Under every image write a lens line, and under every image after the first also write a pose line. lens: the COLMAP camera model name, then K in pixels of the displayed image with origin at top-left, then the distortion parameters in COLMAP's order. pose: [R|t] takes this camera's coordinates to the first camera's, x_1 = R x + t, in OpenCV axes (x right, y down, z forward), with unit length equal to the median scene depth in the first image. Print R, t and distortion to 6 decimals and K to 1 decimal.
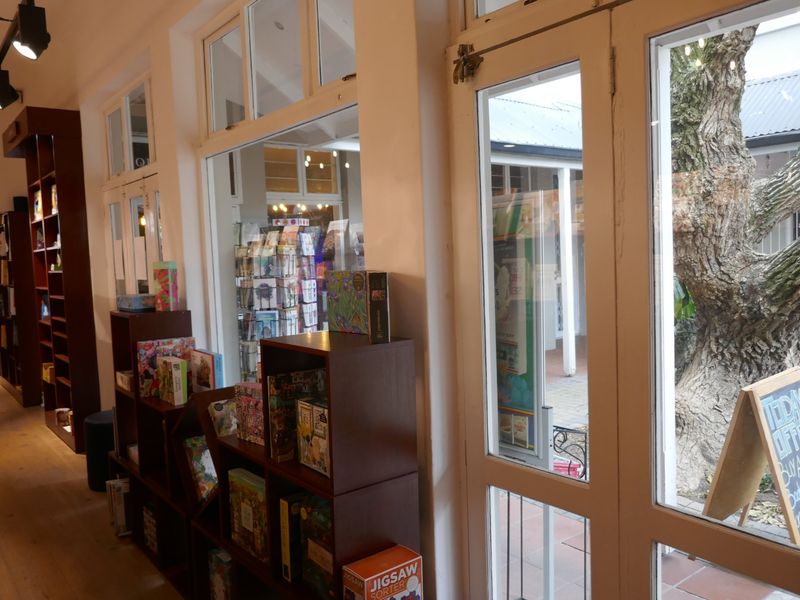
lens RADIAL K [[649.6, 0, 395.9], [0, 649.6, 300.6], [0, 0, 1]] dist [-0.013961, -0.001656]
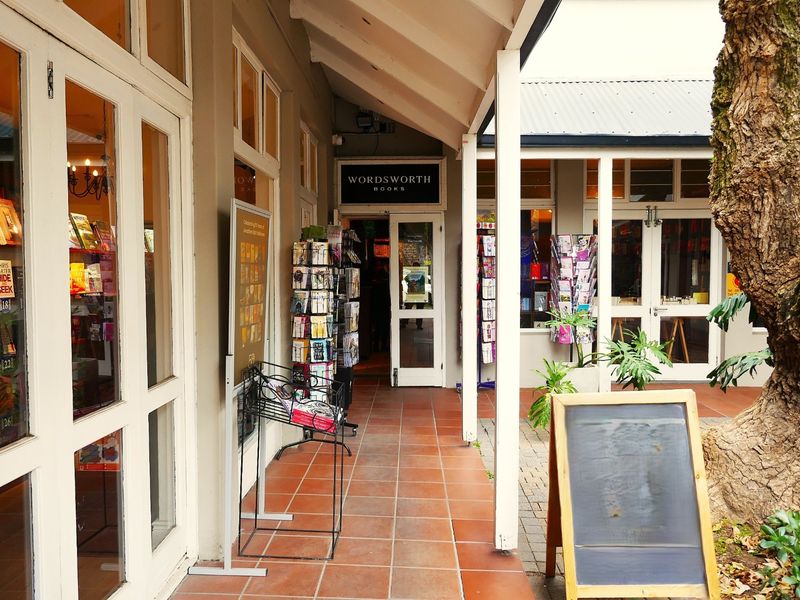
lens RADIAL K [[649.6, 0, 396.1], [0, 649.6, 300.7], [0, 0, 1]] dist [-0.013961, -0.001656]
pose [[0.769741, 0.066209, -0.634914, 0.672051], [-0.073195, 0.997201, 0.015251, 0.001056], [0.634146, 0.034733, 0.772432, 0.078951]]
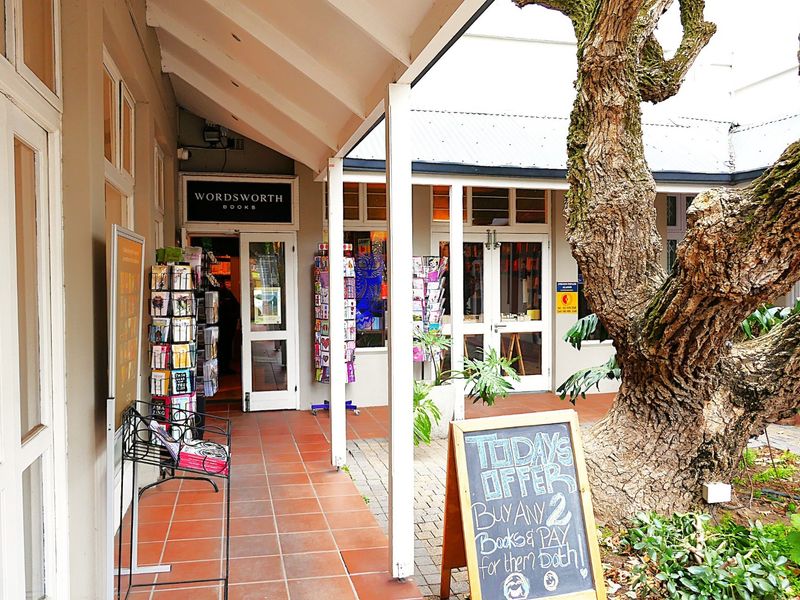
lens RADIAL K [[649.6, 0, 398.9], [0, 649.6, 300.7], [0, 0, 1]] dist [-0.013961, -0.001656]
pose [[0.913202, 0.044556, -0.405065, 0.599901], [-0.059554, 0.997925, -0.024492, -0.011531], [0.403133, 0.046490, 0.913960, 0.043971]]
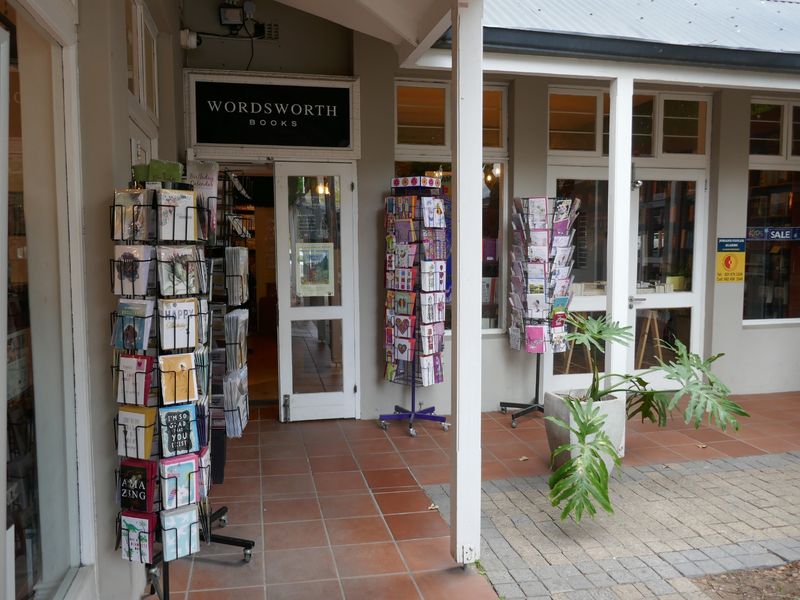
lens RADIAL K [[649.6, 0, 396.1], [0, 649.6, 298.6], [0, 0, 1]] dist [-0.013961, -0.001656]
pose [[0.900197, 0.073056, -0.429312, 0.226956], [-0.064640, 0.997323, 0.034175, -0.017496], [0.430660, -0.003013, 0.902509, 0.477552]]
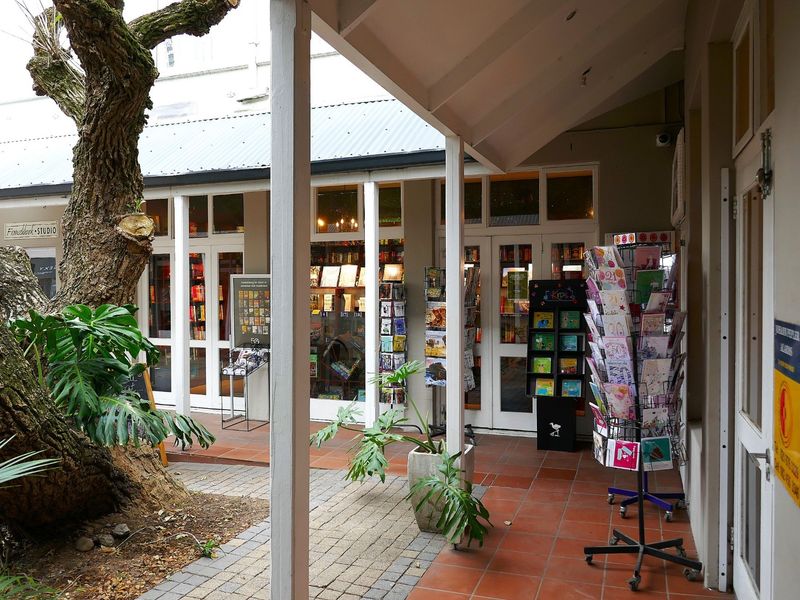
lens RADIAL K [[649.6, 0, 396.2], [0, 649.6, 302.0], [0, 0, 1]] dist [-0.013961, -0.001656]
pose [[-0.853034, 0.057611, -0.518666, 0.641415], [0.002396, 0.994310, 0.106502, -0.194891], [0.521850, 0.089607, -0.848318, 2.215643]]
